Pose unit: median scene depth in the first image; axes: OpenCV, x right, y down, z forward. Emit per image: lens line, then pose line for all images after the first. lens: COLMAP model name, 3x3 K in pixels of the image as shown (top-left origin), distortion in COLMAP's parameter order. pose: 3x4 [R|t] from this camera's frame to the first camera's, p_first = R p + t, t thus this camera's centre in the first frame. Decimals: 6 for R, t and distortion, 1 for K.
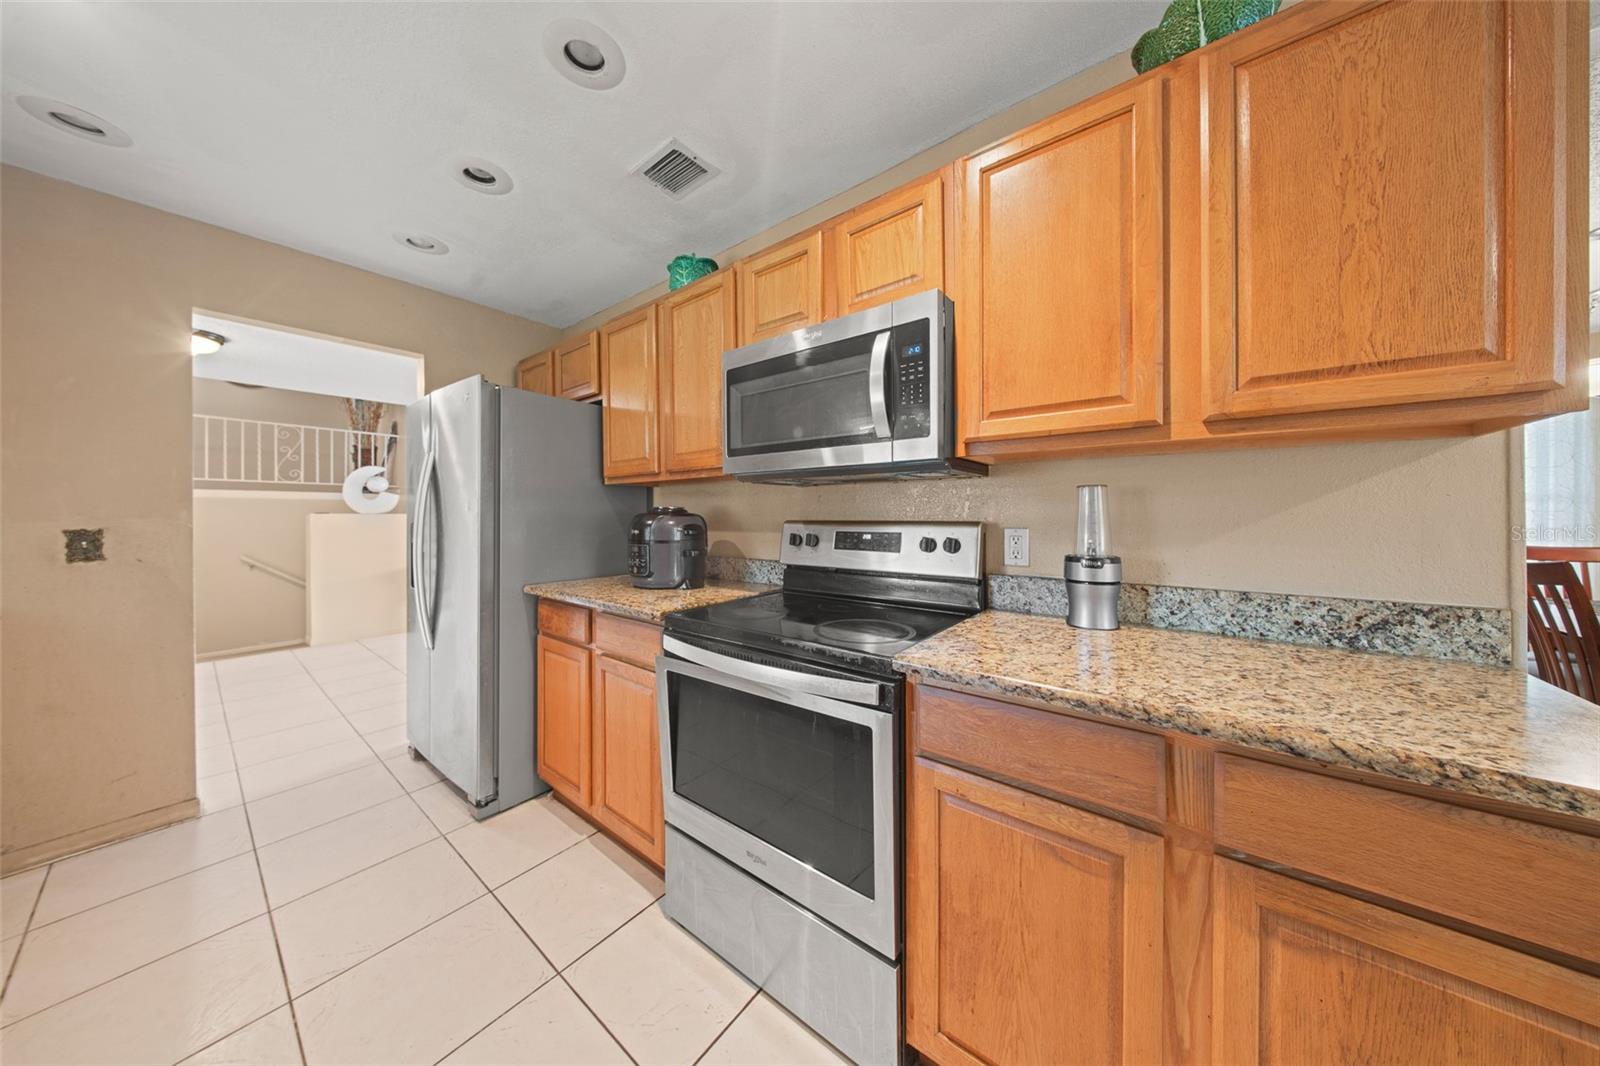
lens RADIAL K [[478.4, 0, 788.7], [0, 478.4, 517.9], [0, 0, 1]] dist [-0.001496, 0.000004]
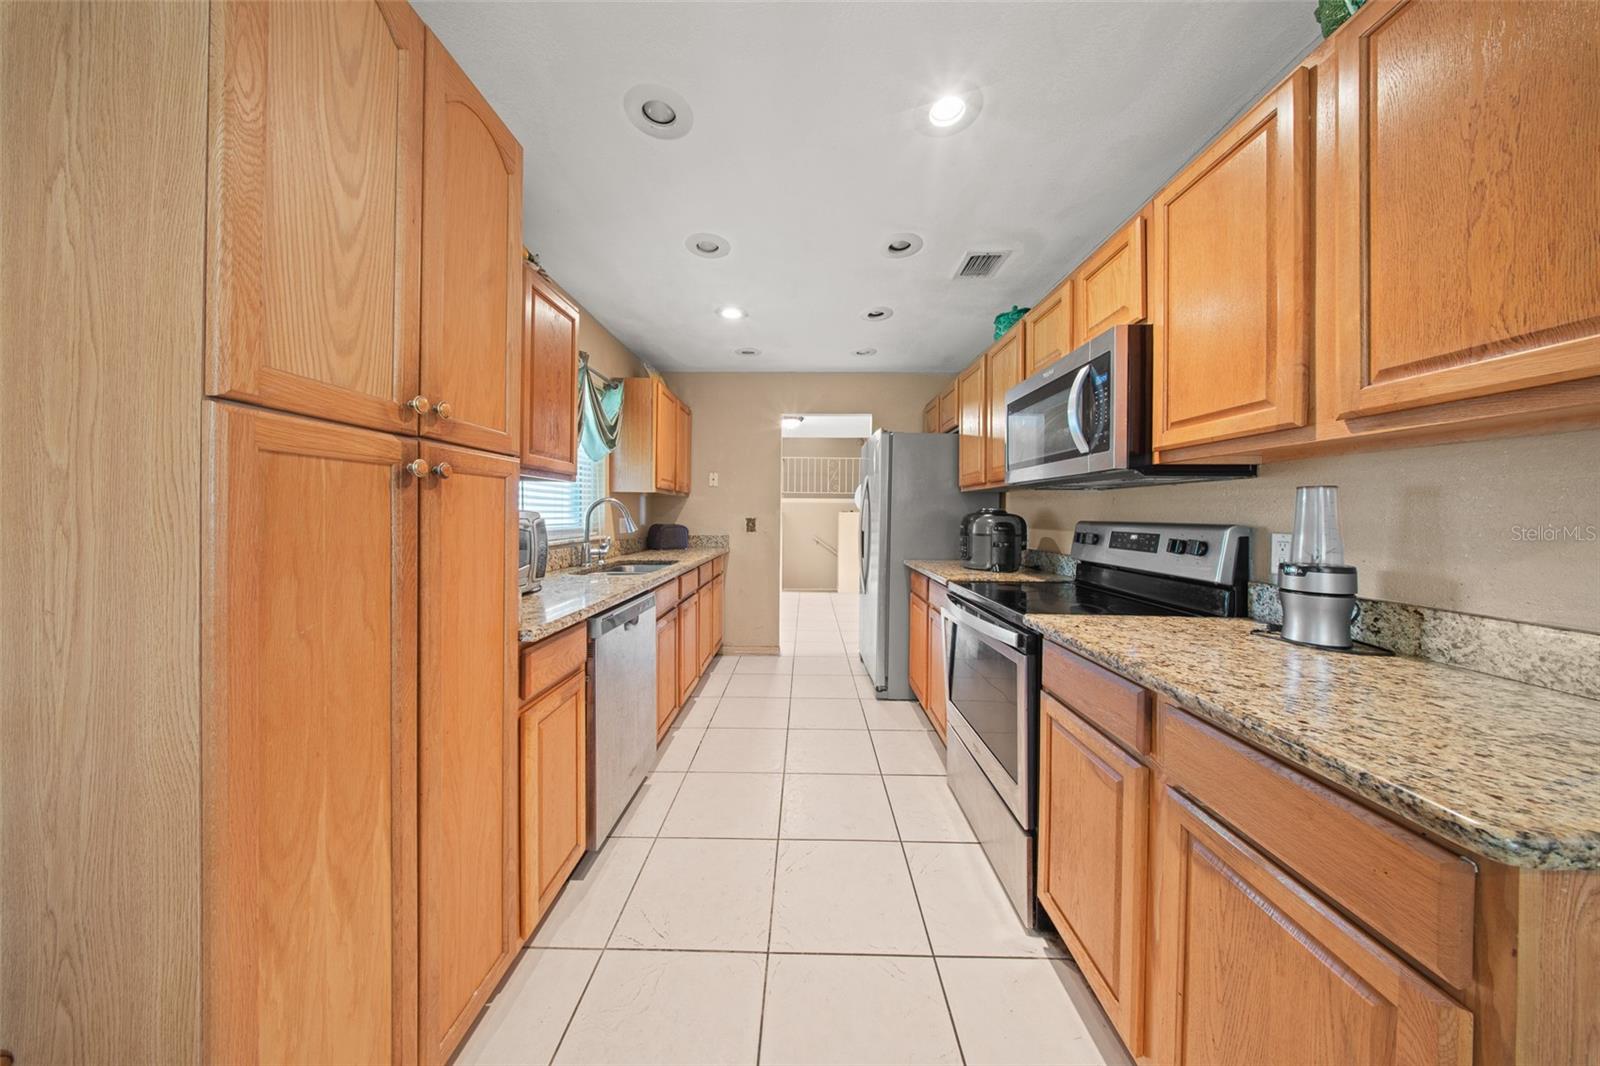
lens RADIAL K [[478.4, 0, 802.6], [0, 478.4, 517.6], [0, 0, 1]] dist [-0.001496, 0.000004]
pose [[0.607208, 0.015008, -0.794401, 0.765671], [-0.015140, 0.999859, 0.007317, -0.000668], [0.794398, 0.007584, 0.607350, -0.321867]]
